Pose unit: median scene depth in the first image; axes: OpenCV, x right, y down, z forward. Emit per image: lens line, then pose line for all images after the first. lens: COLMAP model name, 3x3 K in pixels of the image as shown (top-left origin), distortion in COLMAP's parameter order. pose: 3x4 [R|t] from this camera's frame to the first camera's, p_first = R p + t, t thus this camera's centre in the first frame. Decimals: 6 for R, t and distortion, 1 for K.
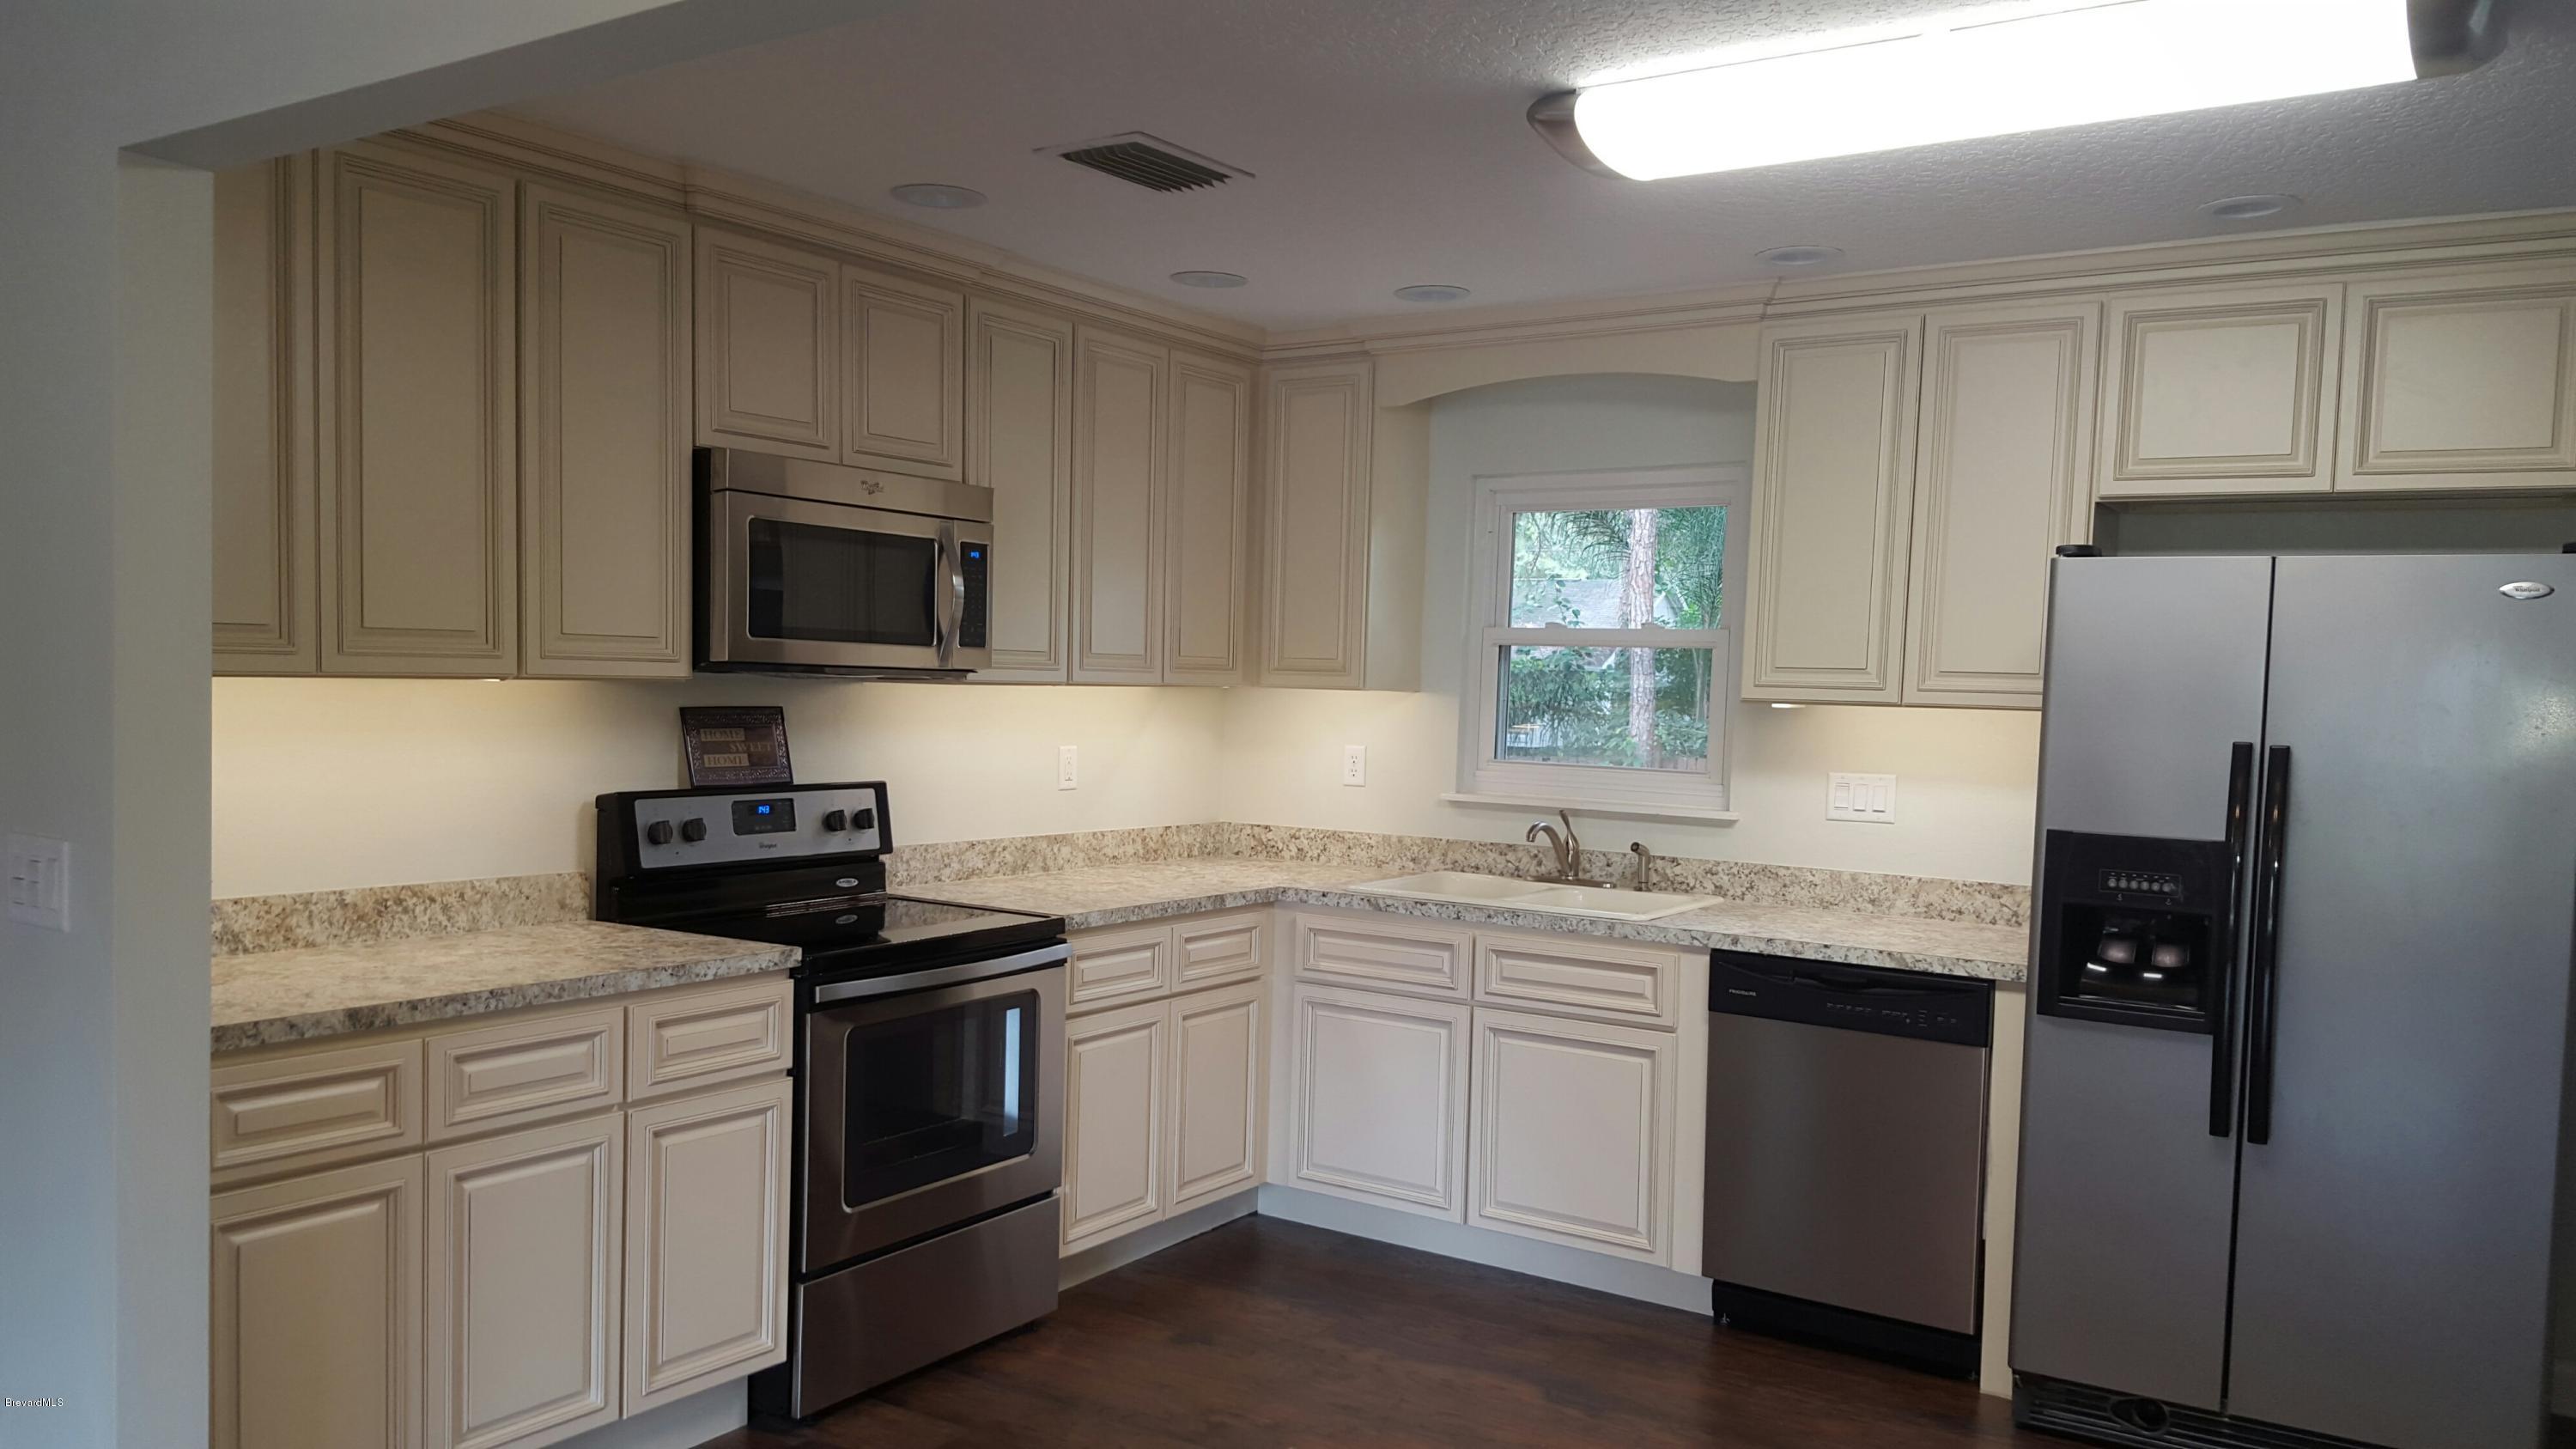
lens RADIAL K [[1909.0, 0, 1288.0], [0, 1909.0, 724.5], [0, 0, 1]] dist [0.163790, -0.259798]
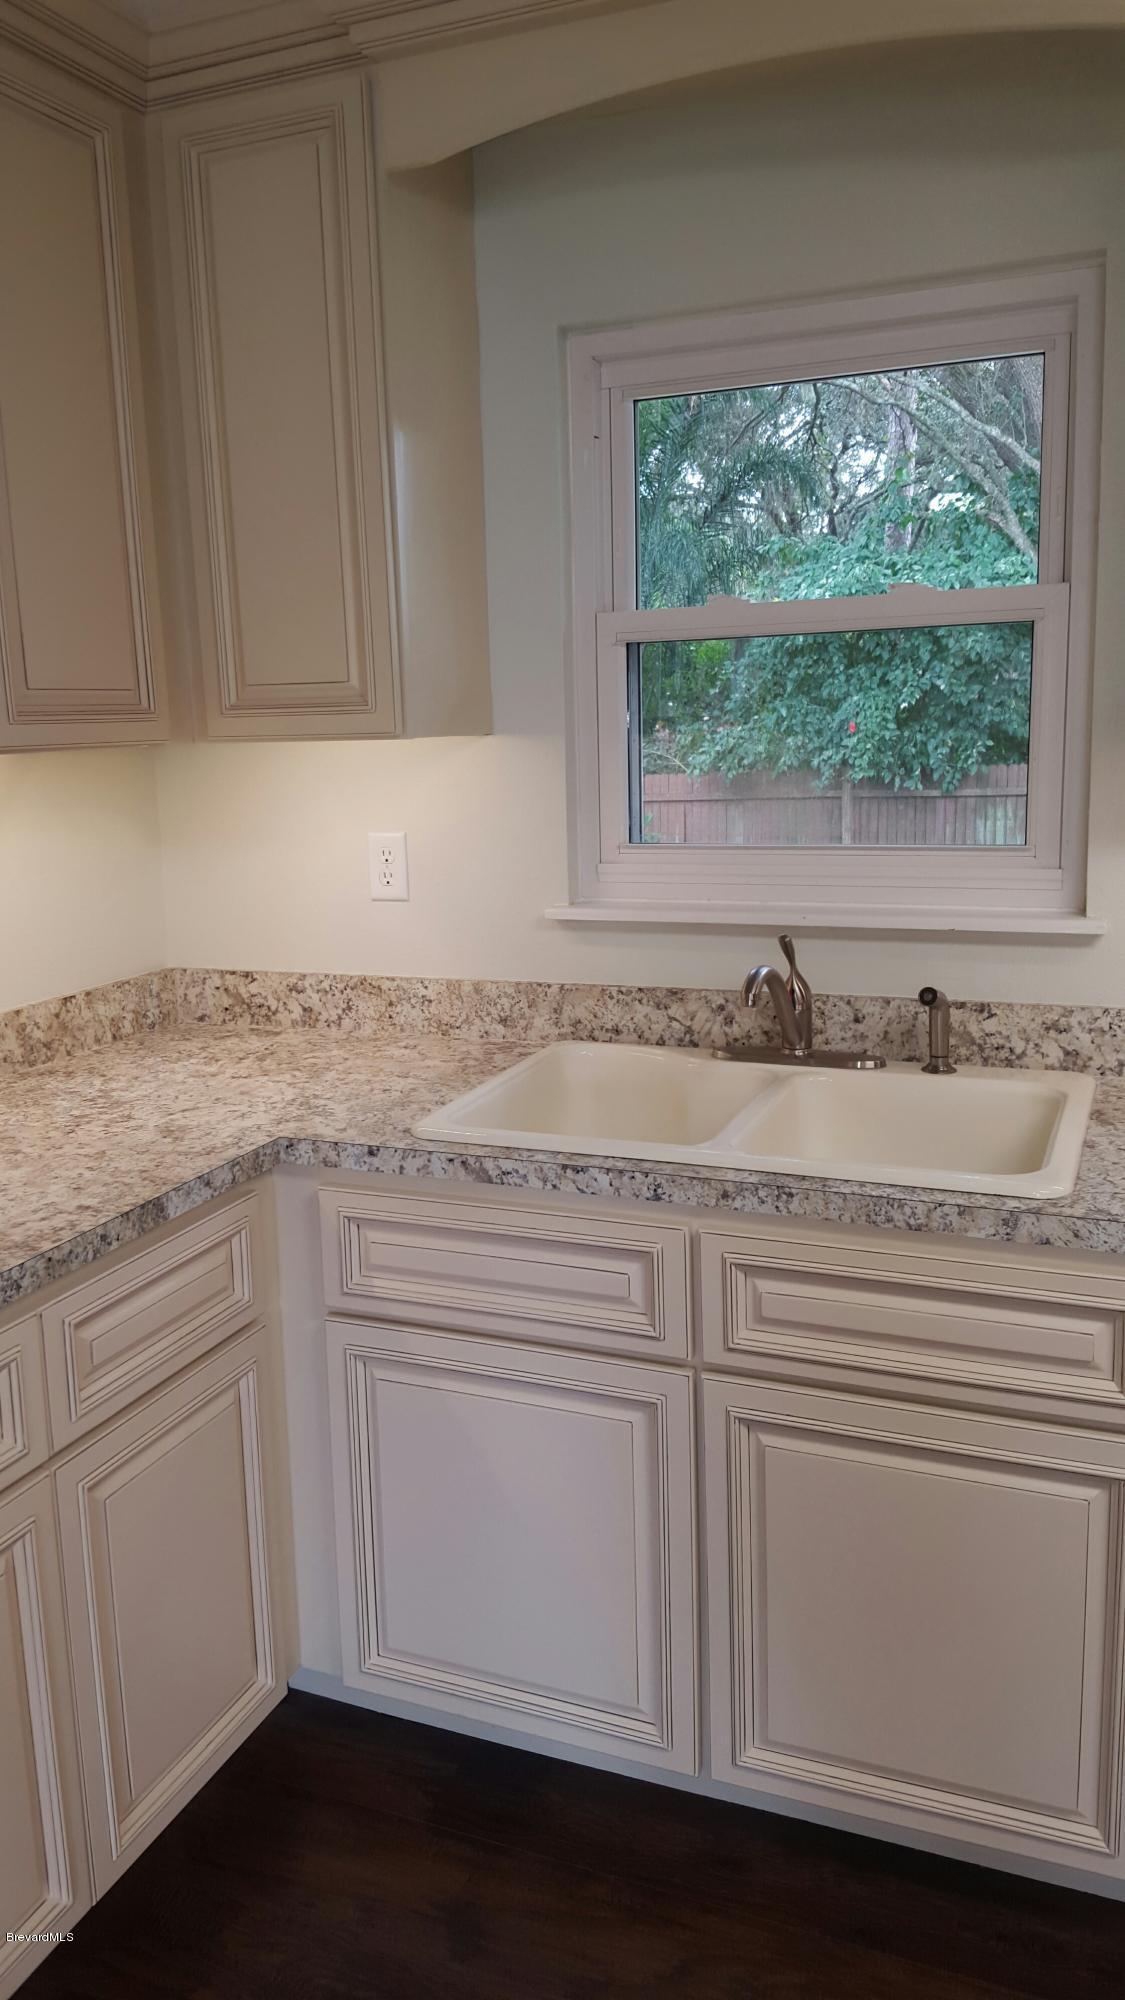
lens RADIAL K [[1481.9, 0, 560.1], [0, 1481.9, 975.6], [0, 0, 1]] dist [0.163790, -0.259798]
pose [[0.979457, -0.089532, 0.180686, 0.000649], [0.061942, 0.986291, 0.152946, -0.013335], [-0.191903, -0.138612, 0.971576, 0.574302]]
